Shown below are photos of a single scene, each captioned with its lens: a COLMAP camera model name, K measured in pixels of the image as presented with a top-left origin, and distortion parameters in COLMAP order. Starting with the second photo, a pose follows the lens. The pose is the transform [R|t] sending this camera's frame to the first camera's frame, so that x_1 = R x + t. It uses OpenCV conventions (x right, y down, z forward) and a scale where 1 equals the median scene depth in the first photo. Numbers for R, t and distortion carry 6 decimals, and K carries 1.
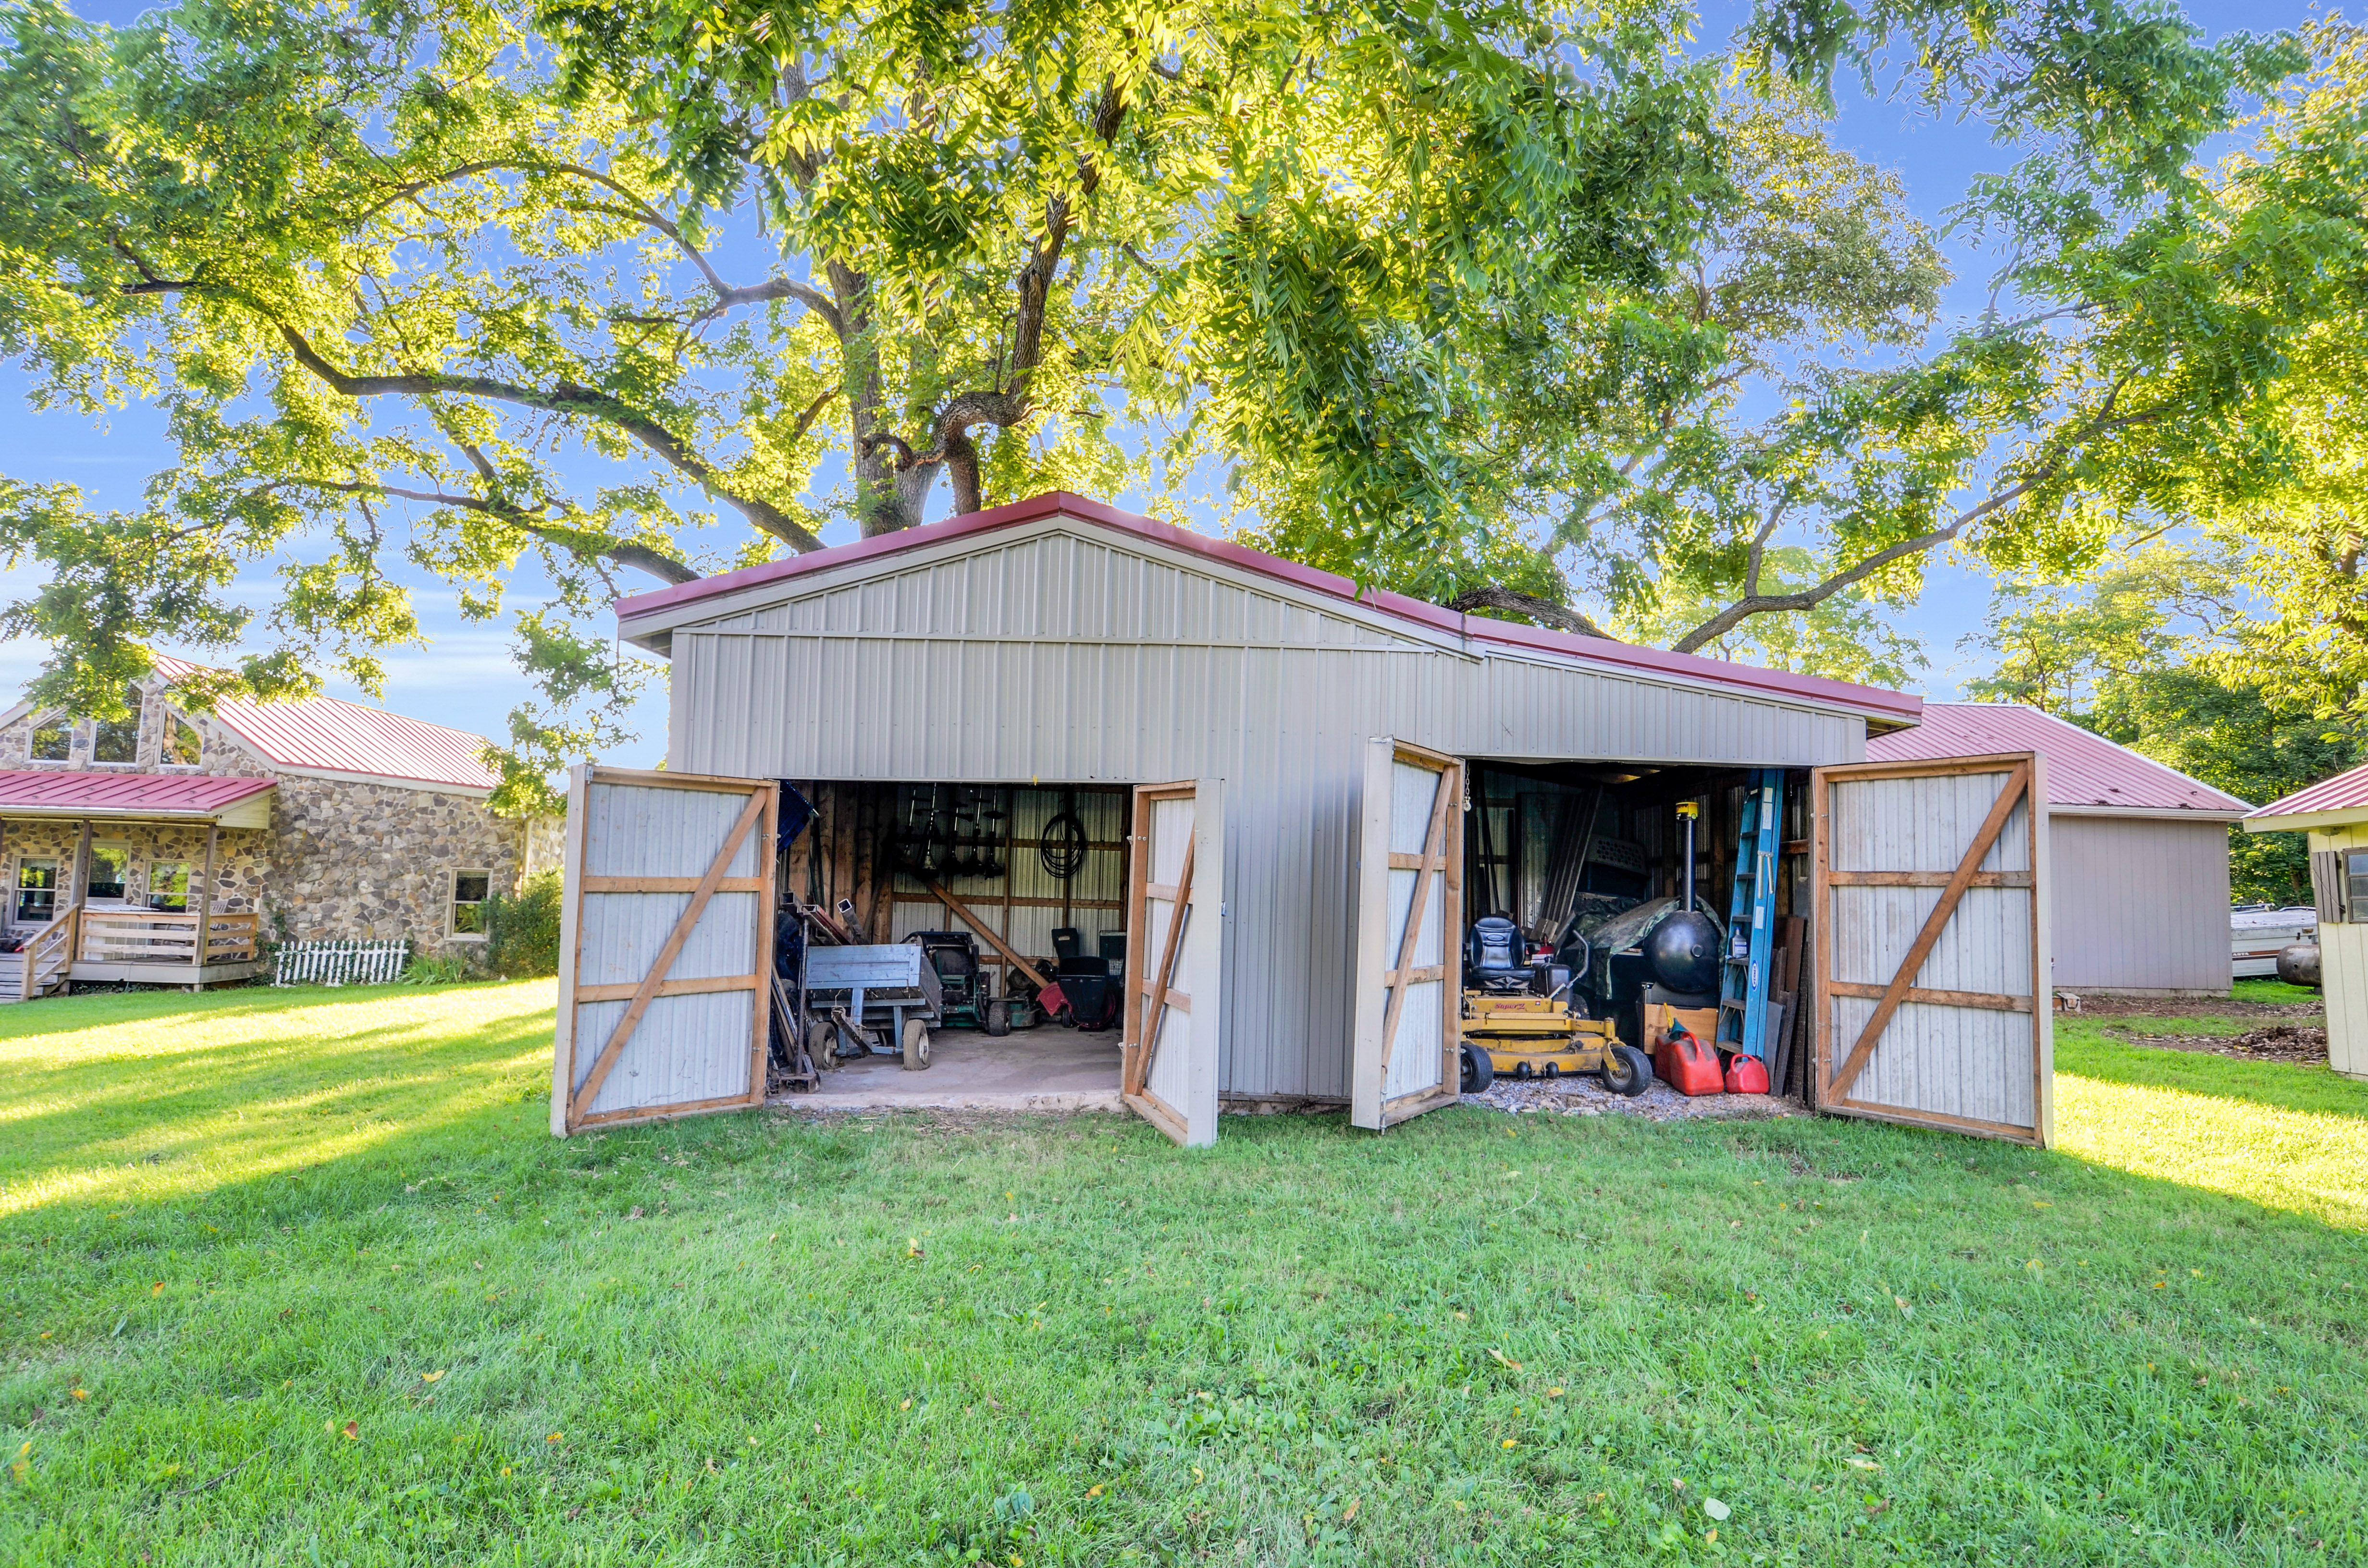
lens RADIAL K [[1094.5, 0, 1171.8], [0, 1094.5, 836.7], [0, 0, 1]] dist [-0.001706, -0.000036]
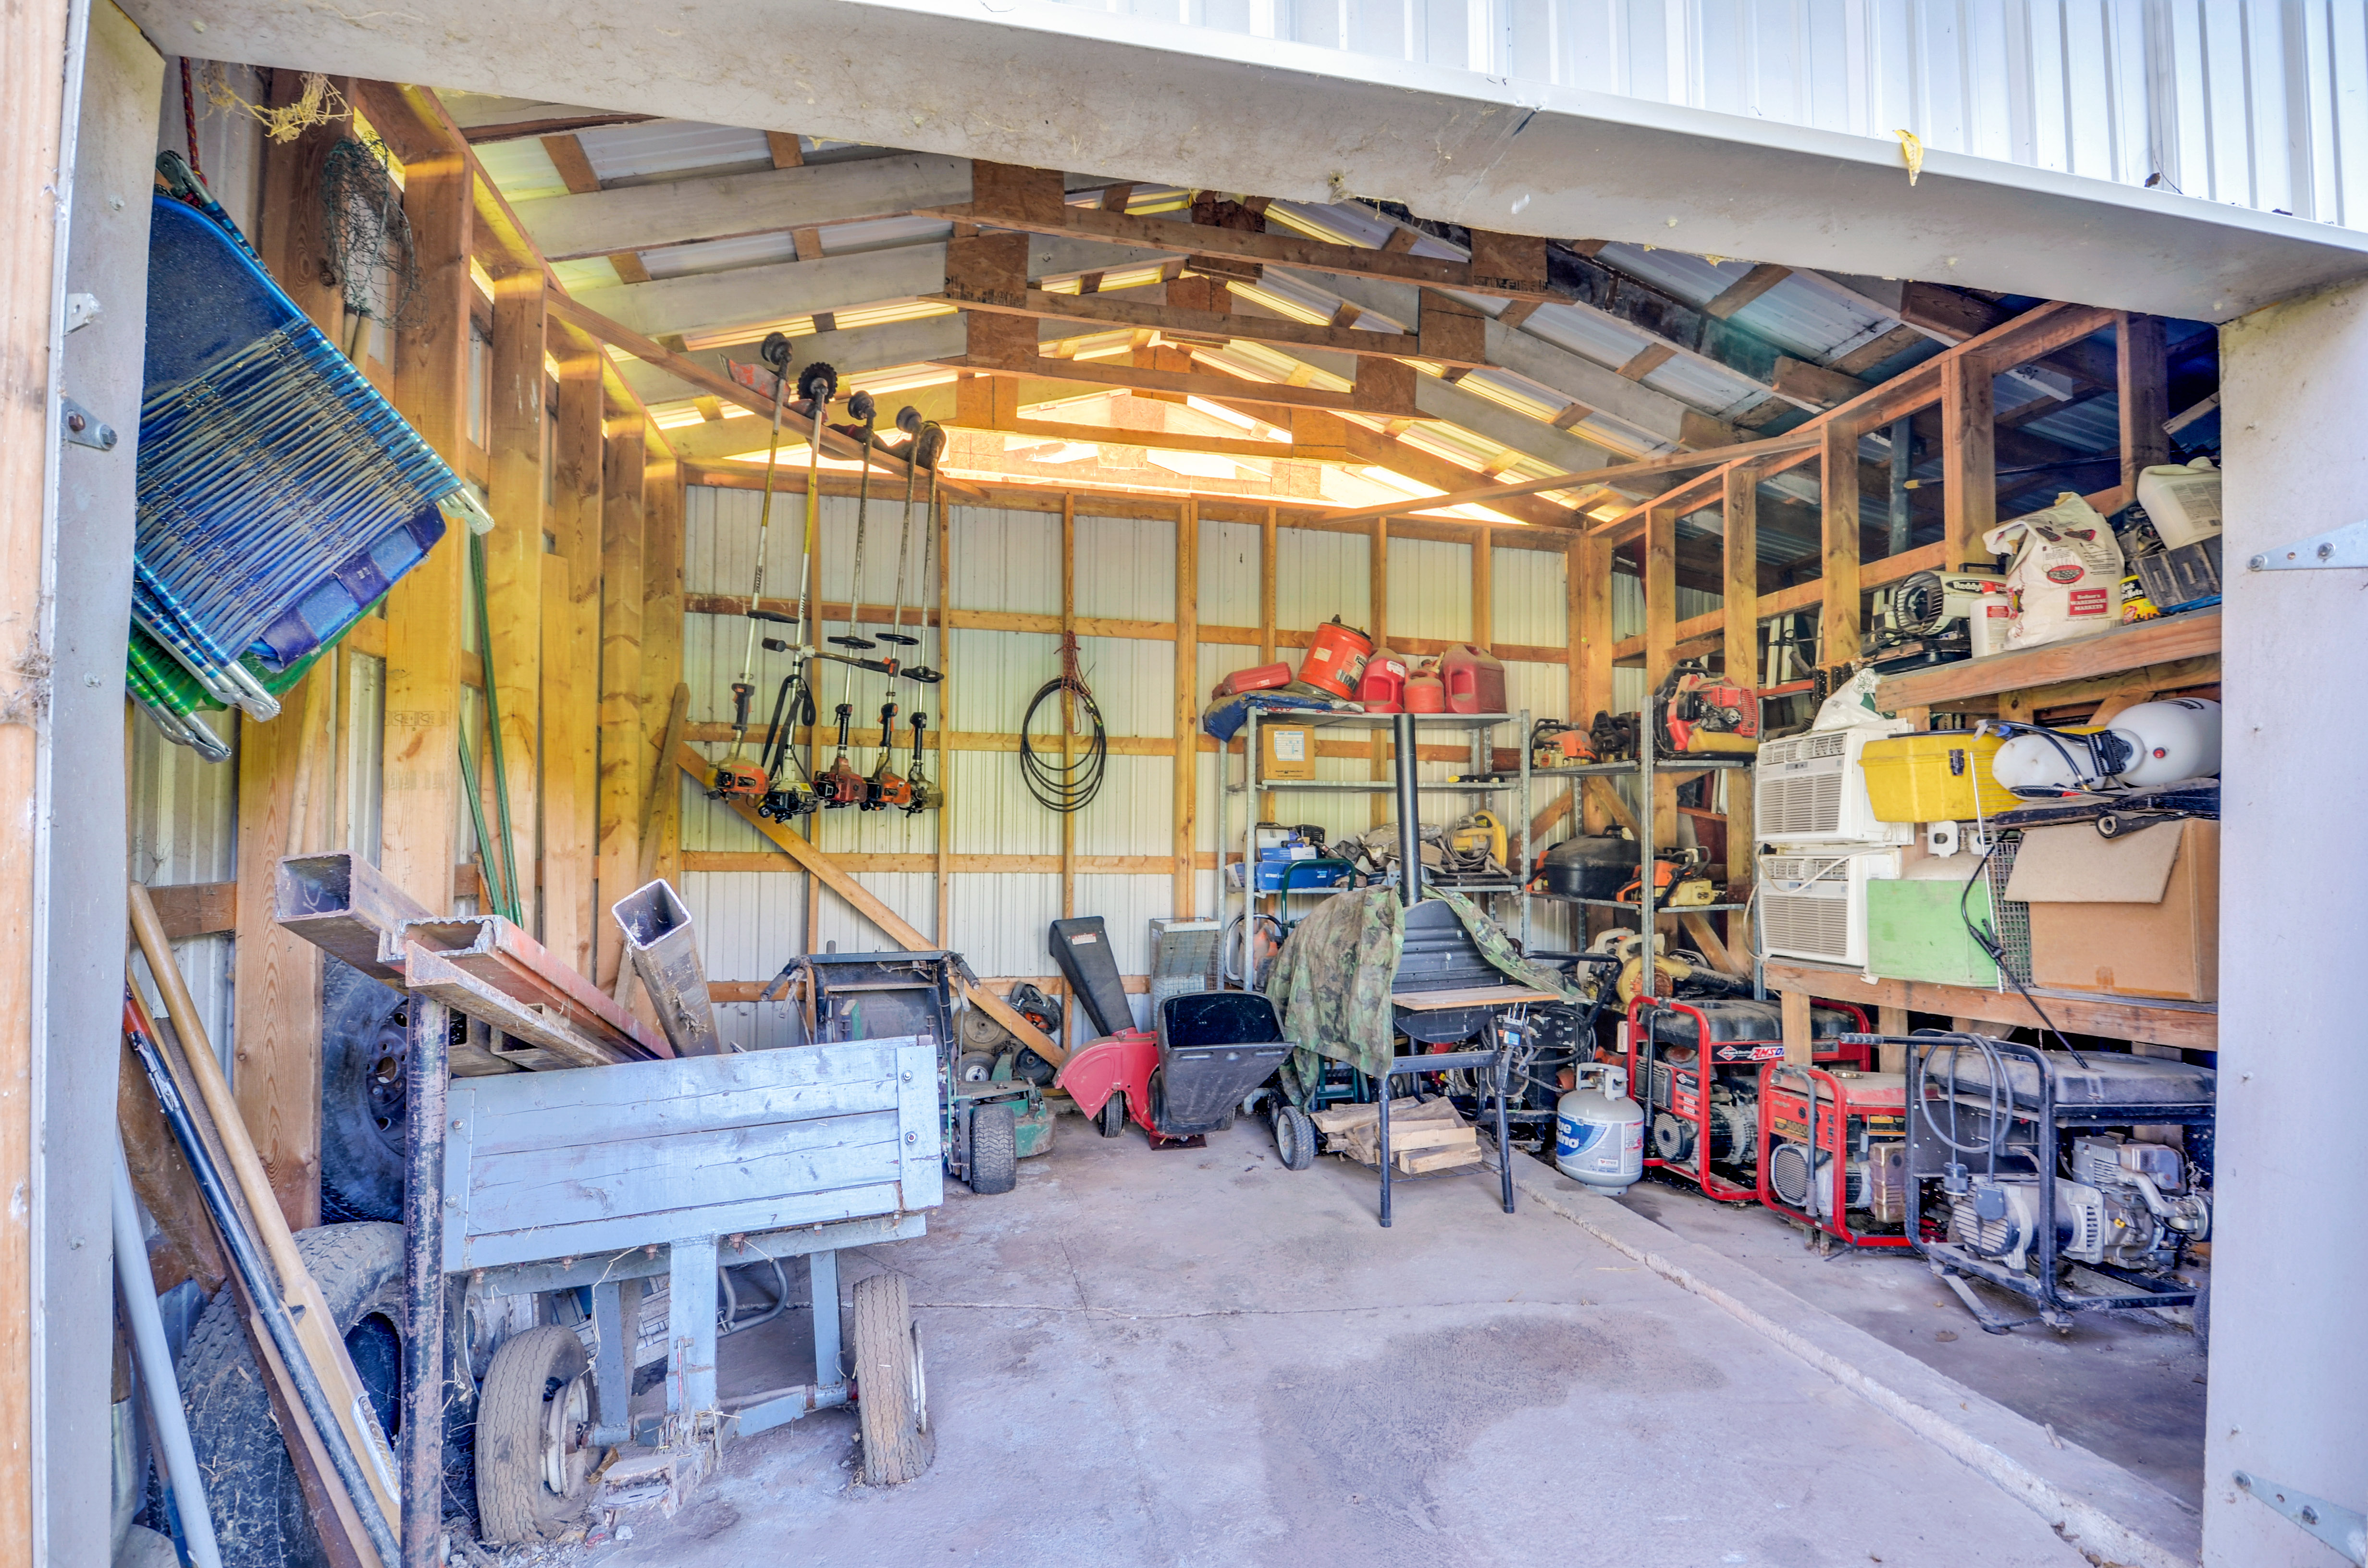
lens RADIAL K [[1109.9, 0, 1183.2], [0, 1109.9, 829.9], [0, 0, 1]] dist [-0.002189, -0.000514]
pose [[0.970602, -0.017922, 0.240021, -0.118790], [0.008588, 0.999168, 0.039878, 0.018891], [-0.240536, -0.036645, 0.969948, 0.369320]]
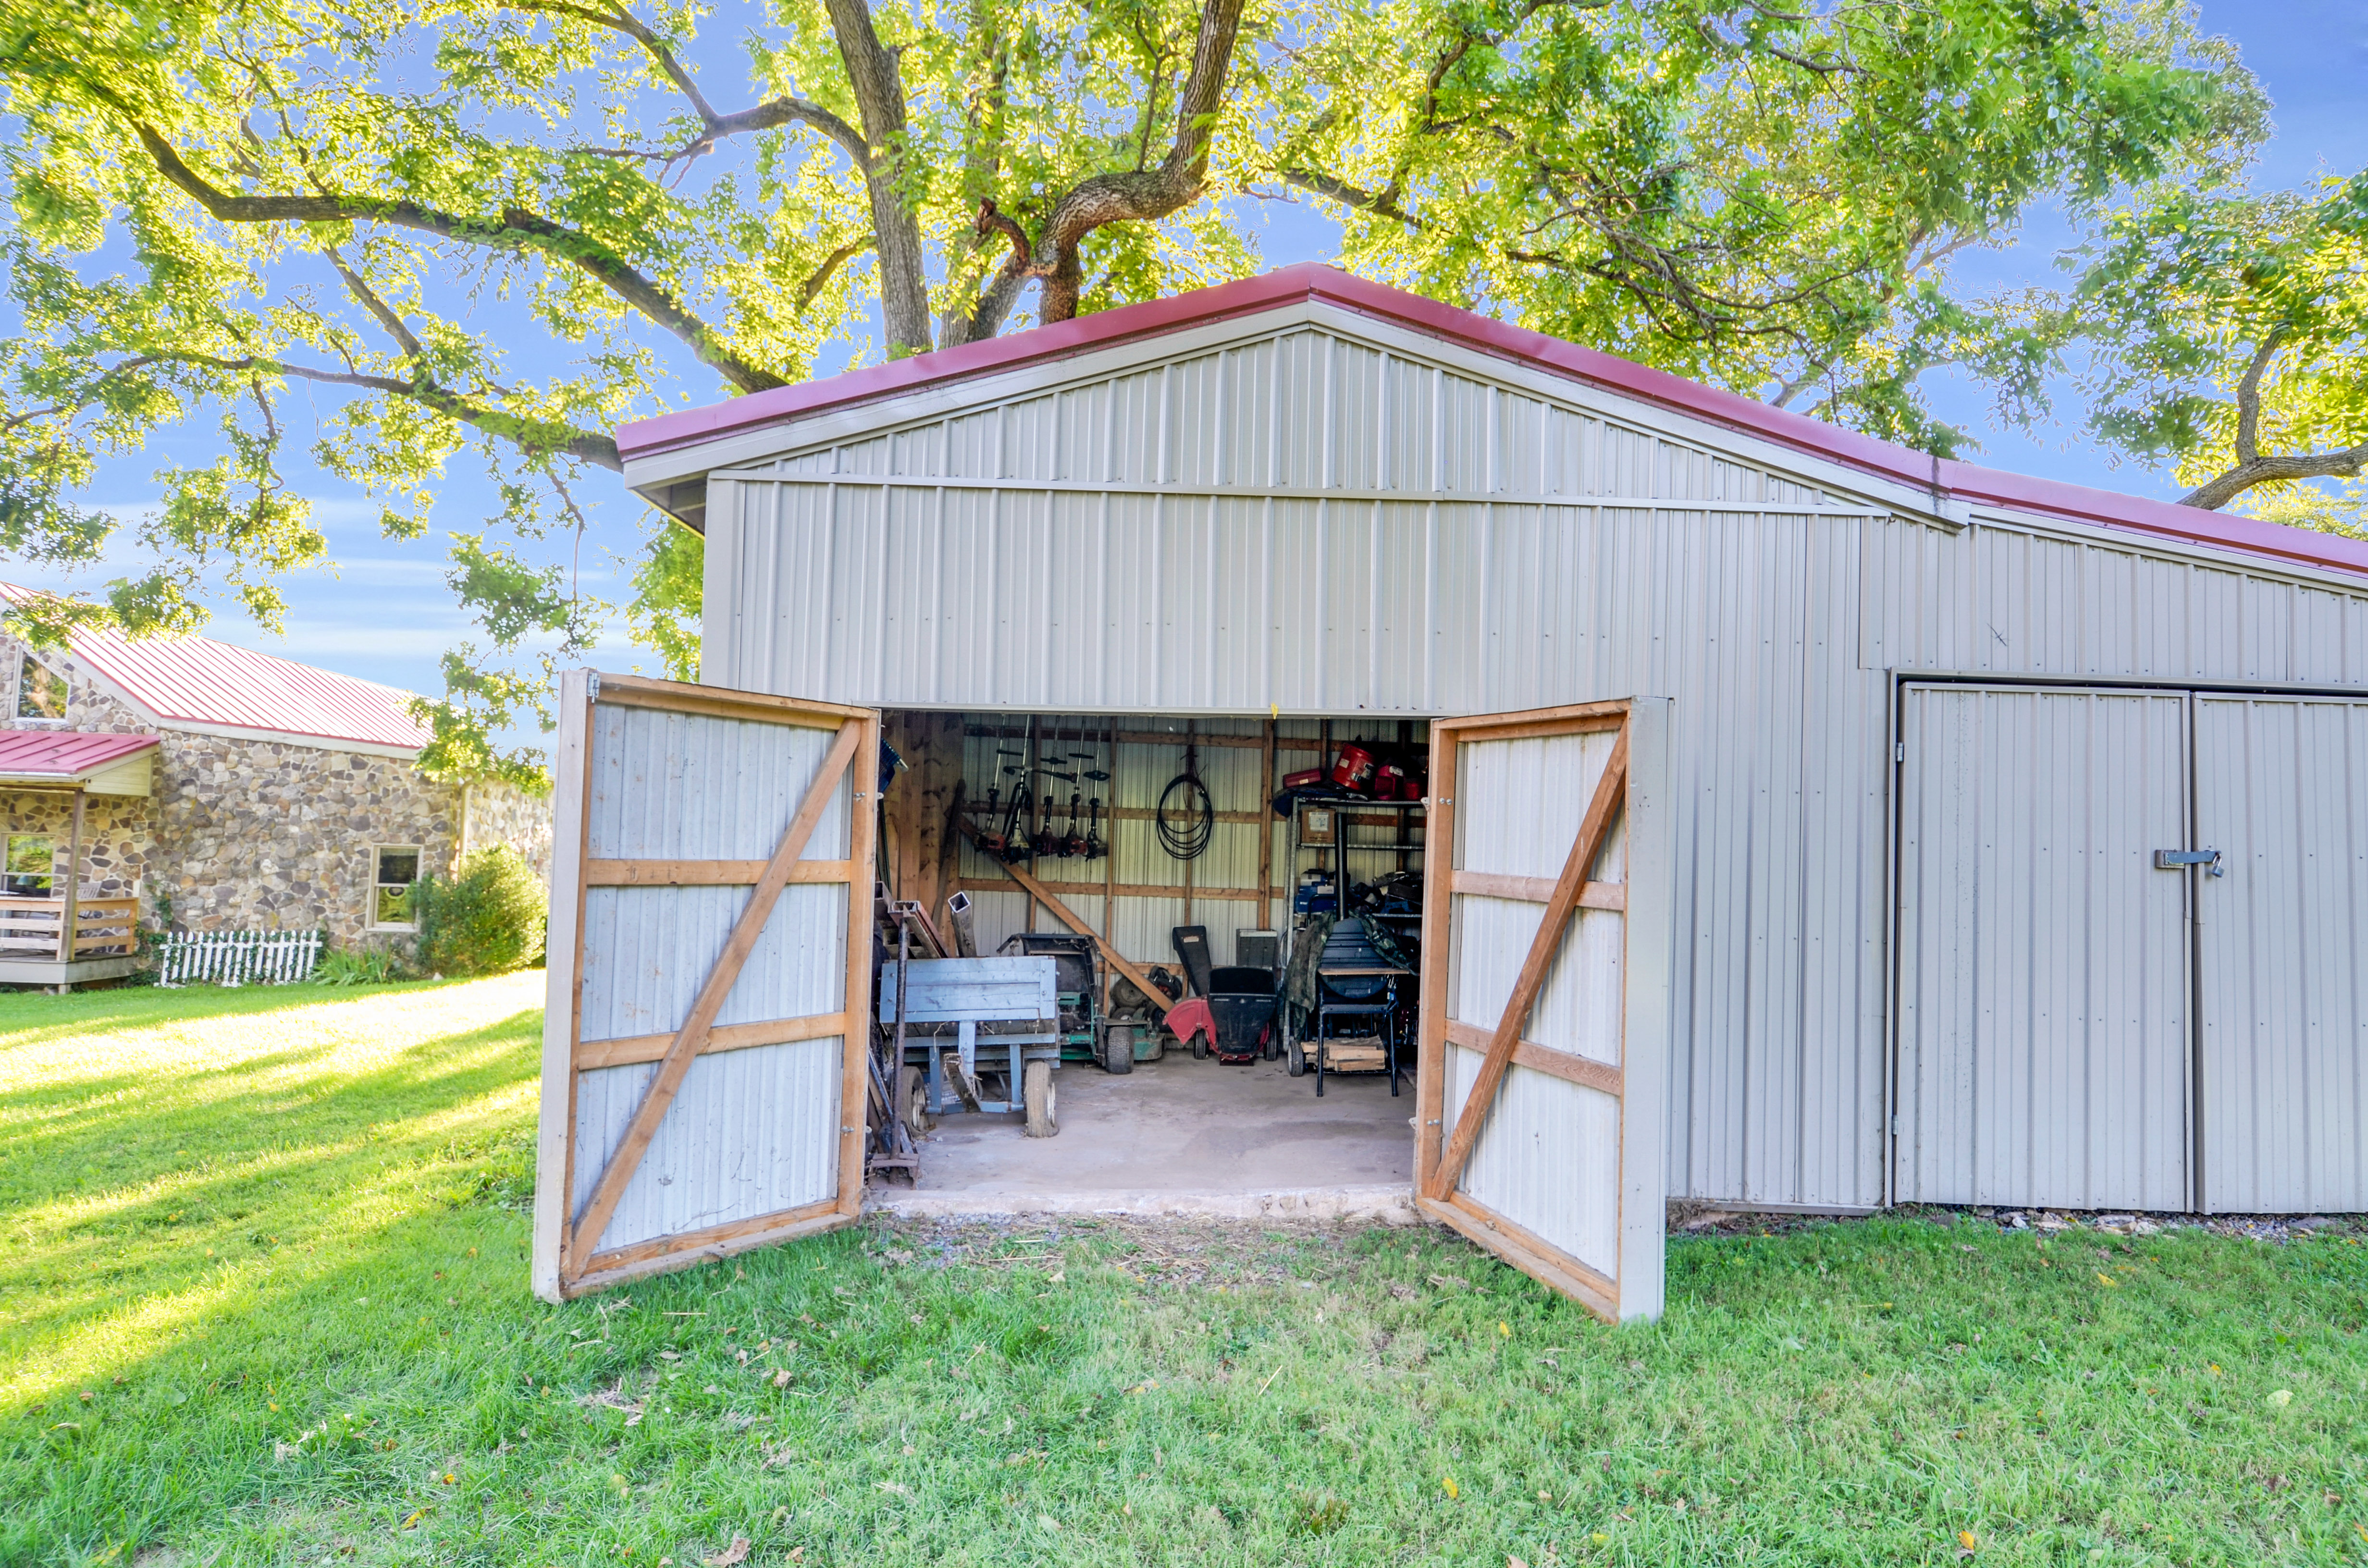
lens RADIAL K [[1191.7, 0, 1185.5], [0, 1191.7, 835.6], [0, 0, 1]] dist [0.002351, -0.005593]
pose [[0.999892, 0.002824, 0.014439, -0.079640], [-0.003110, 0.999799, 0.019803, 0.003502], [-0.014380, -0.019846, 0.999700, 0.125754]]
